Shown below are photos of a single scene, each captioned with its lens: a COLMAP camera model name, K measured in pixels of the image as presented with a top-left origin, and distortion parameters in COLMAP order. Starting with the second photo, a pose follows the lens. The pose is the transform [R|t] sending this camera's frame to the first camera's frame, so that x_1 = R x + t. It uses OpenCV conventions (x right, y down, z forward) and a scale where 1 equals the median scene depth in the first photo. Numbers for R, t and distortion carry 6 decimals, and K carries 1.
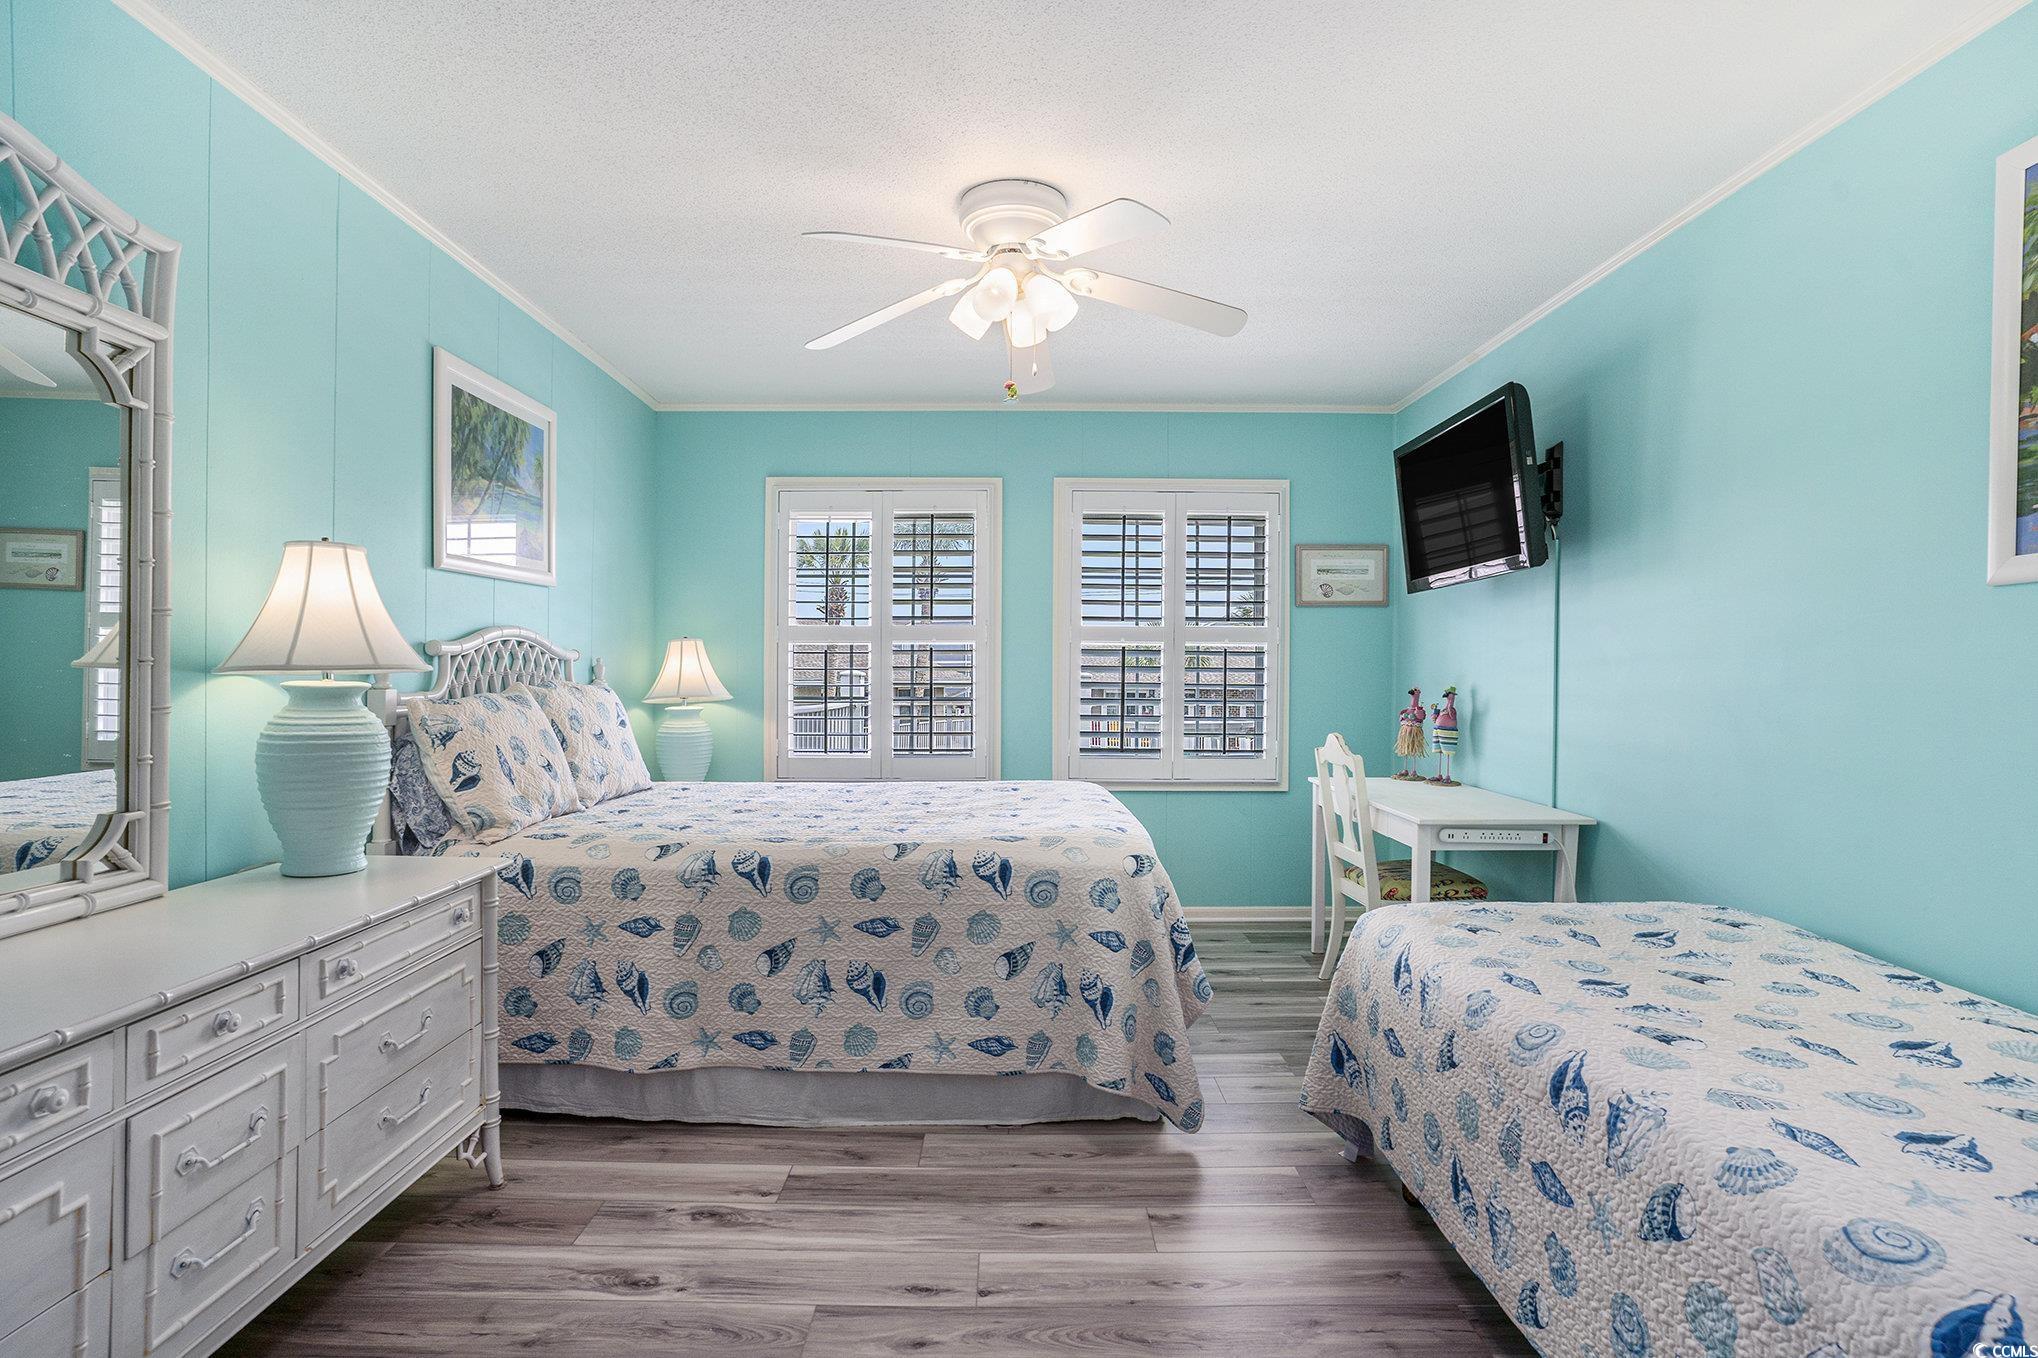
lens RADIAL K [[999.0, 0, 1013.4], [0, 999.0, 672.0], [0, 0, 1]] dist [-0.057192, 0.009752]
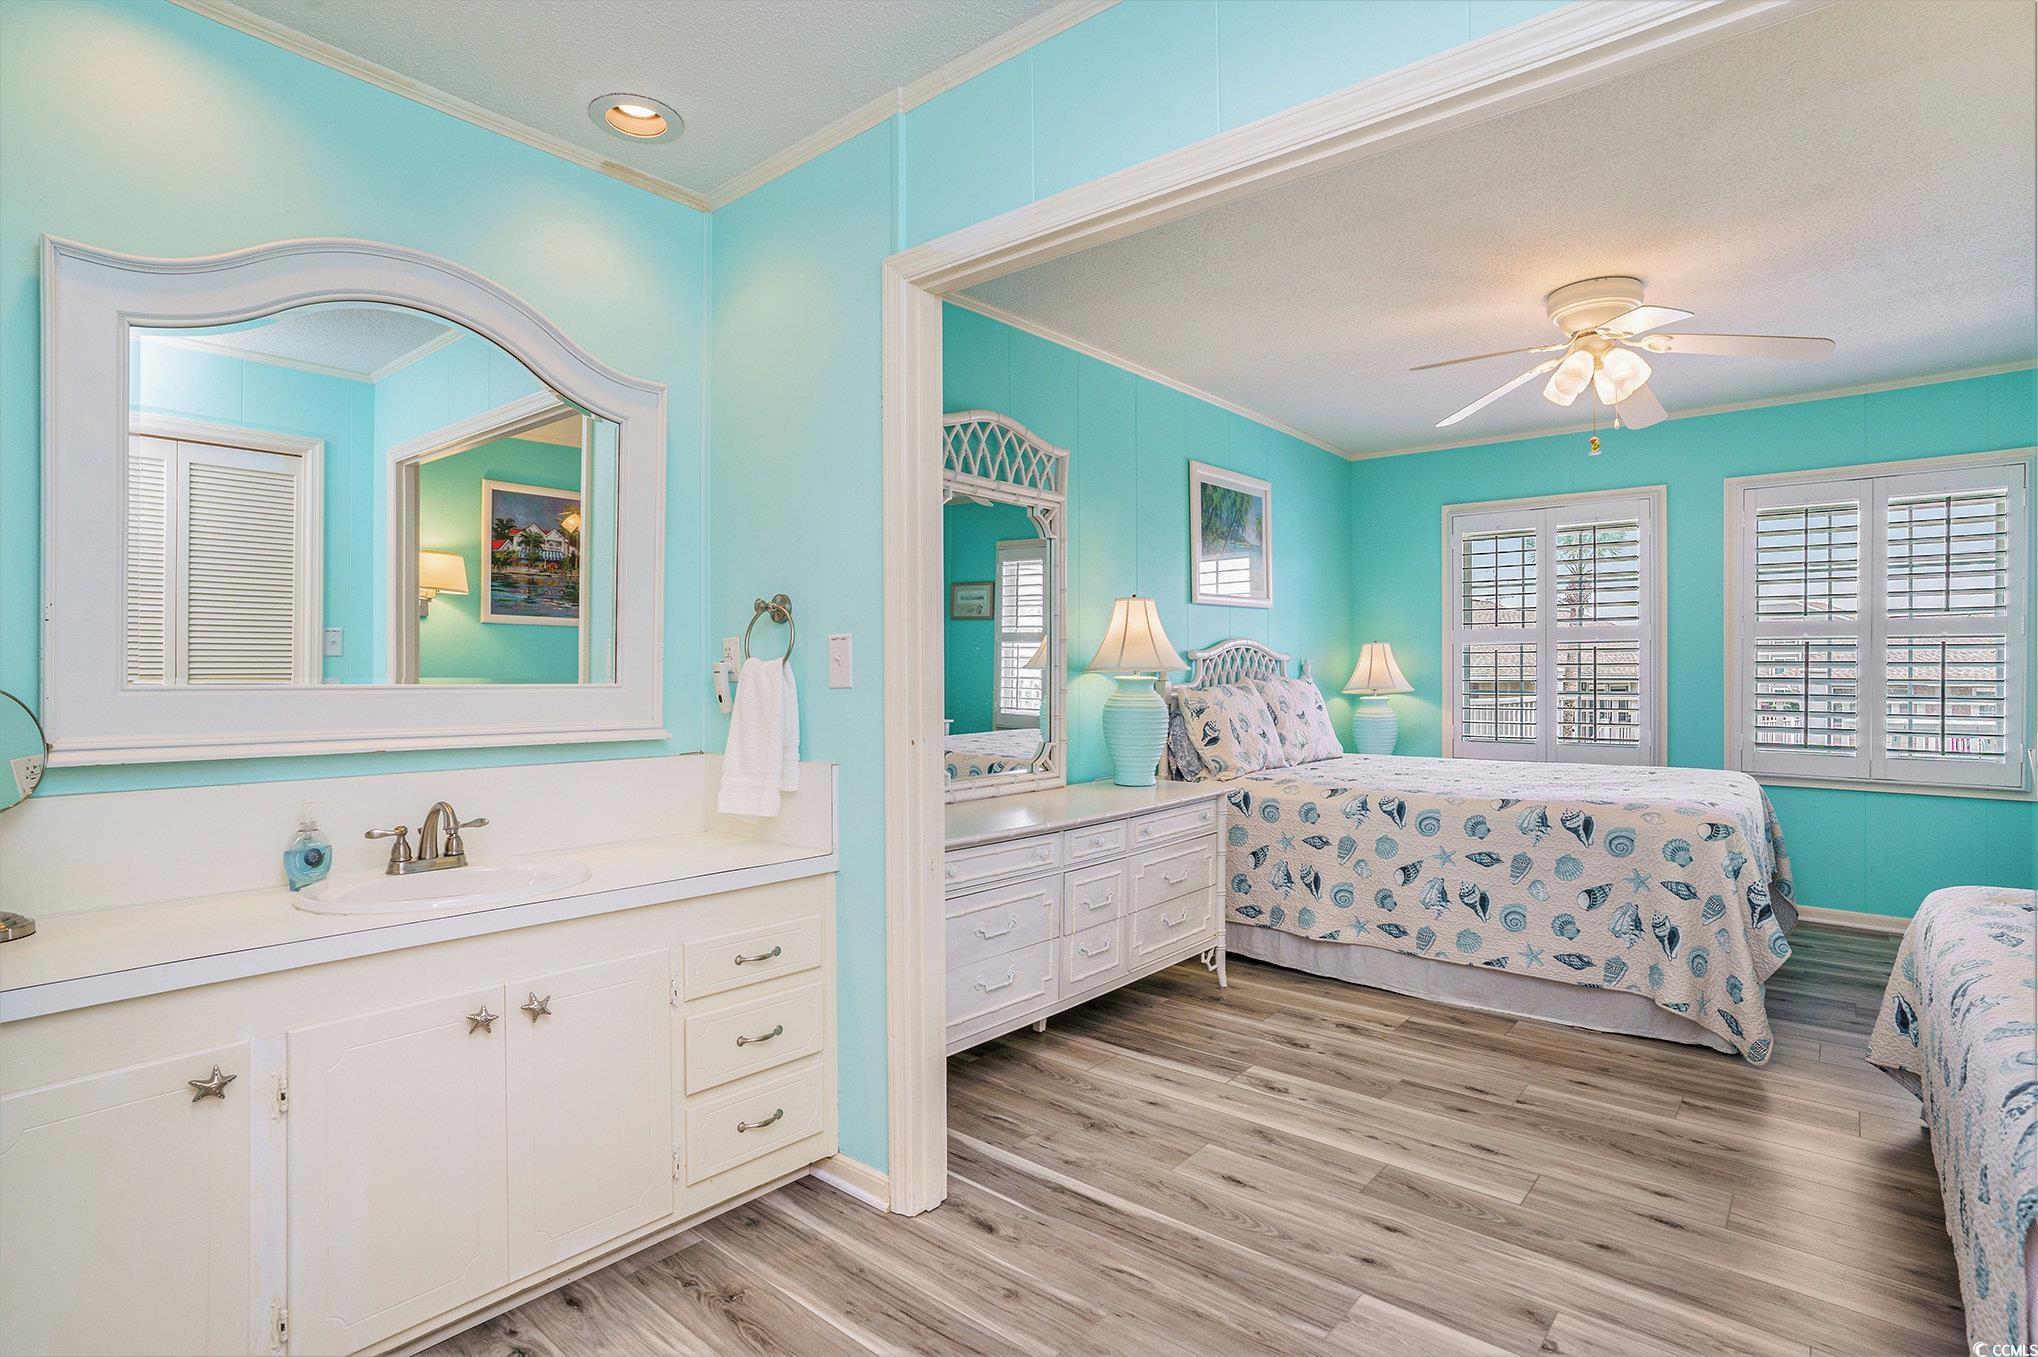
lens RADIAL K [[999.0, 0, 1017.8], [0, 999.0, 673.2], [0, 0, 1]] dist [-0.057192, 0.009752]
pose [[0.755549, -0.001452, -0.655091, 0.259766], [0.005046, 0.999981, 0.003603, -0.002619], [0.655073, -0.006028, 0.755542, -0.416359]]
